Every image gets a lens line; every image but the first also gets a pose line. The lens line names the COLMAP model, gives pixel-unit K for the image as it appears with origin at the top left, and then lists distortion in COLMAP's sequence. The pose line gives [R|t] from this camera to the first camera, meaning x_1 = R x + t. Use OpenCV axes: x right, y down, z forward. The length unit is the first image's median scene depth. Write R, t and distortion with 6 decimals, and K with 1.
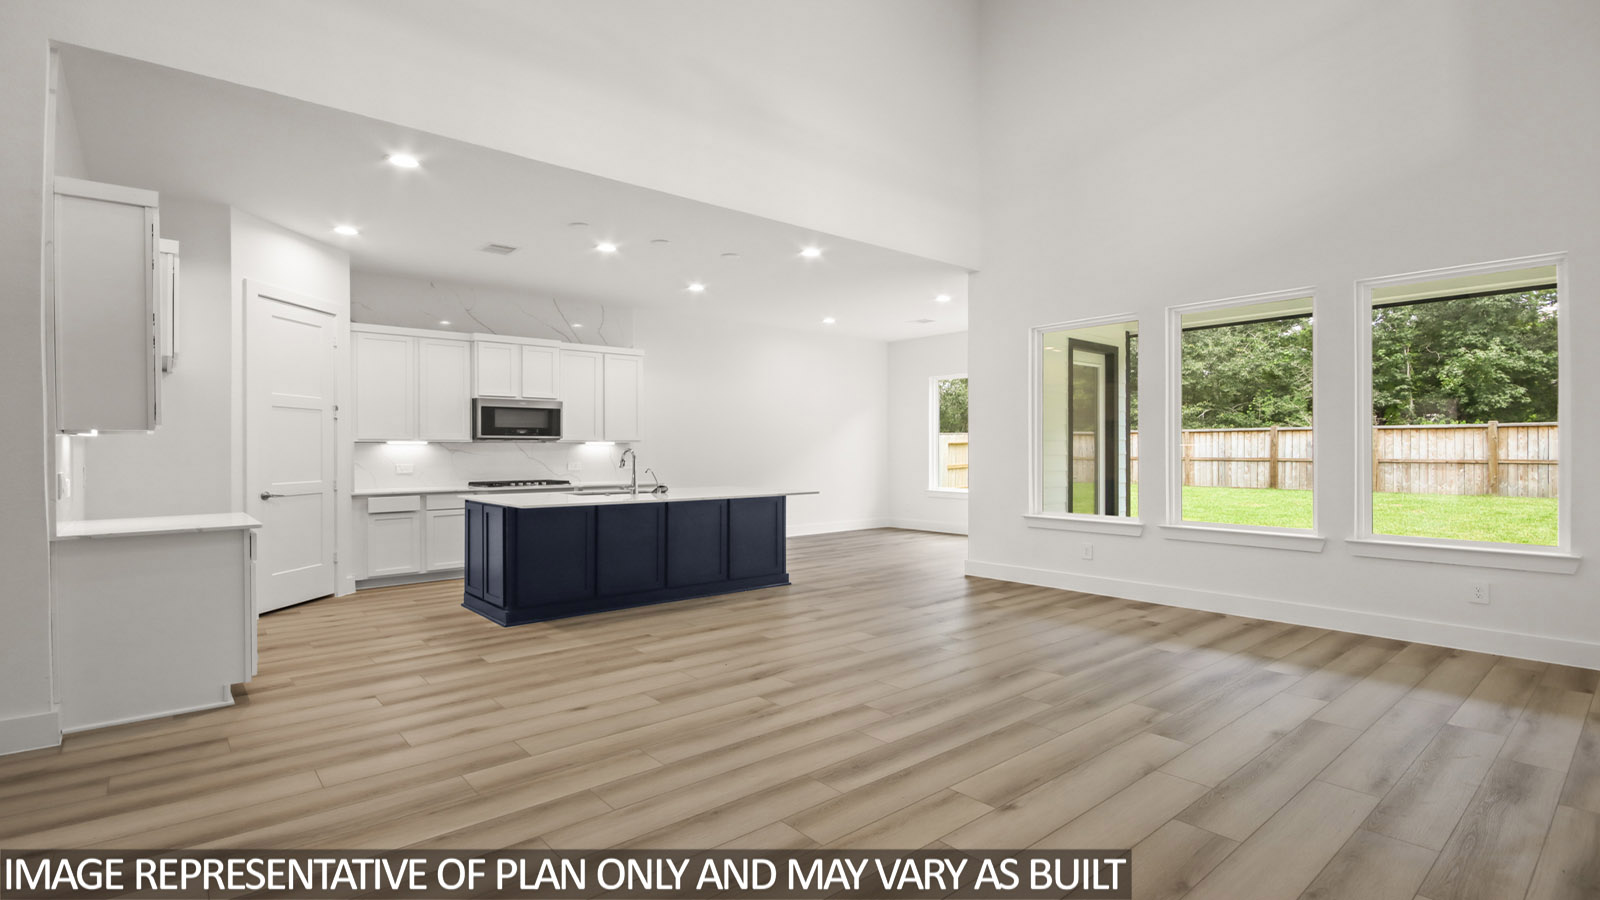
lens RADIAL K [[744.8, 0, 800.0], [0, 744.8, 450.0], [0, 0, 1]] dist [0.001681, 0.000441]
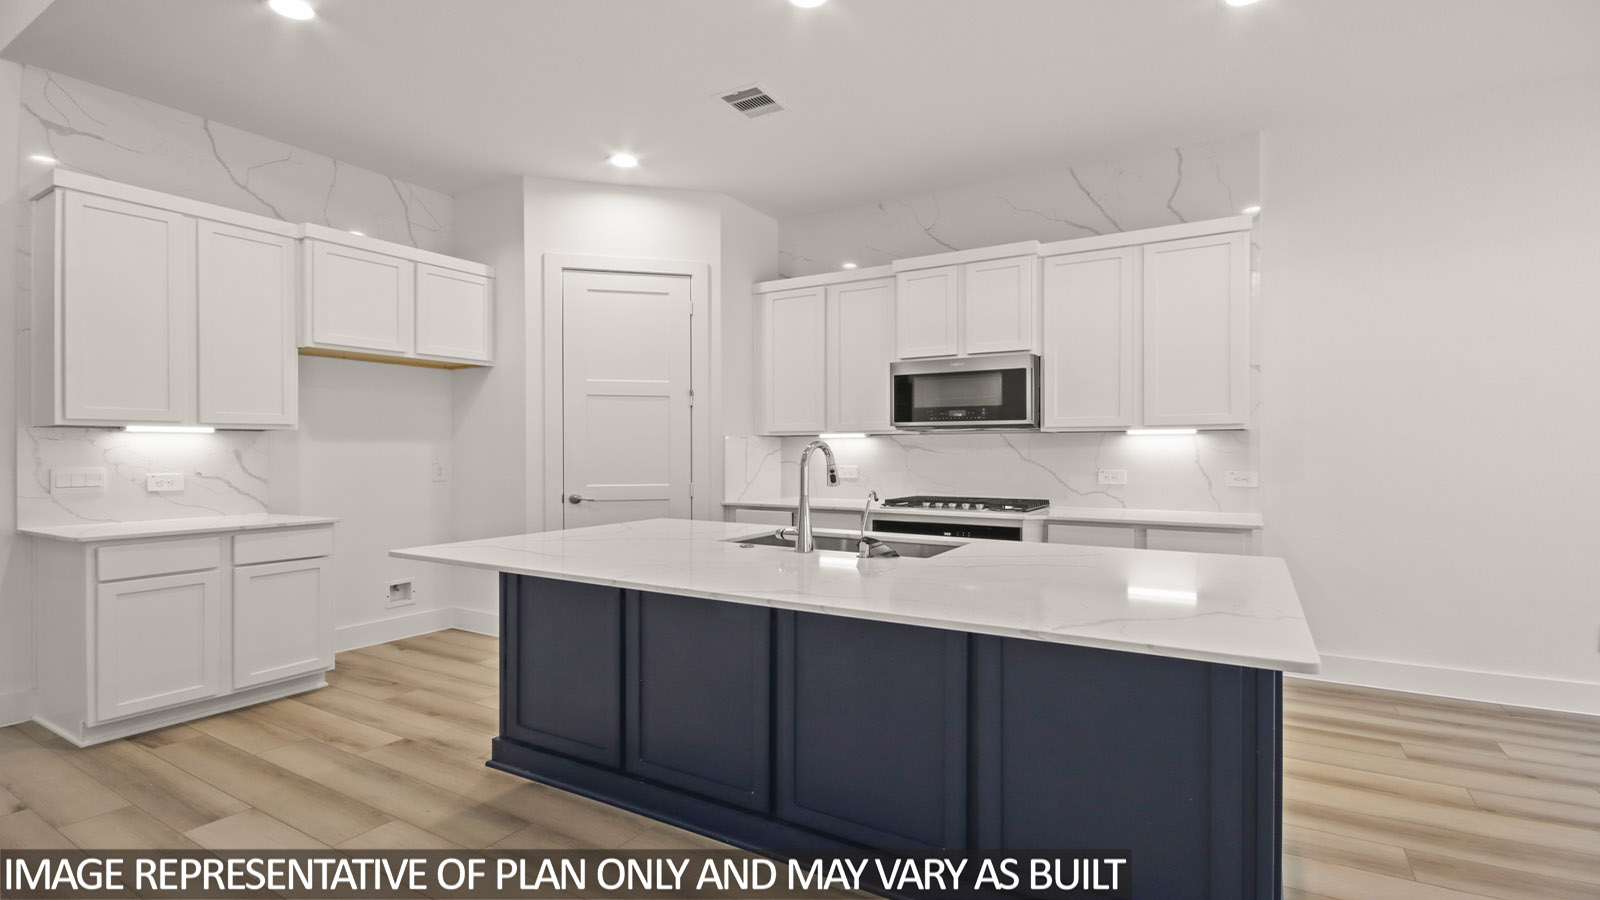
lens RADIAL K [[744.8, 0, 800.0], [0, 744.8, 450.0], [0, 0, 1]] dist [0.001681, 0.000441]
pose [[0.320177, -0.001145, -0.947357, 0.055587], [-0.000015, 0.999999, -0.001213, 0.001705], [0.947358, 0.000403, 0.320177, 0.289692]]
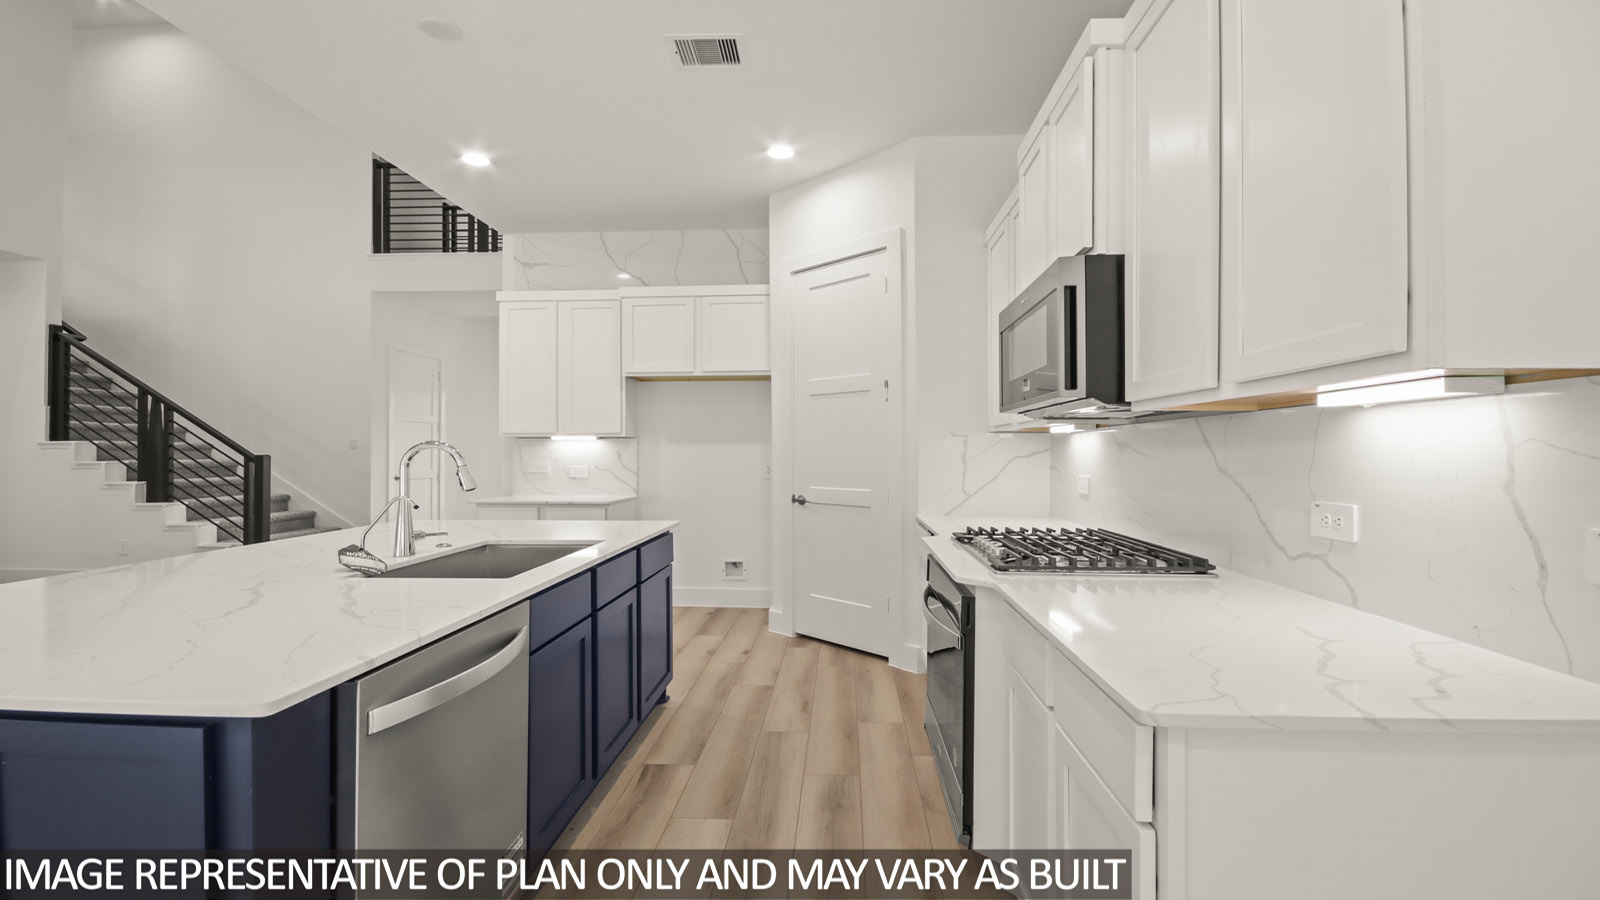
lens RADIAL K [[744.8, 0, 800.0], [0, 744.8, 450.0], [0, 0, 1]] dist [0.001681, 0.000441]
pose [[-0.694051, -0.002767, -0.719920, -0.027877], [-0.000802, 0.999995, -0.003071, 0.001813], [0.719925, -0.001554, -0.694050, 0.478248]]
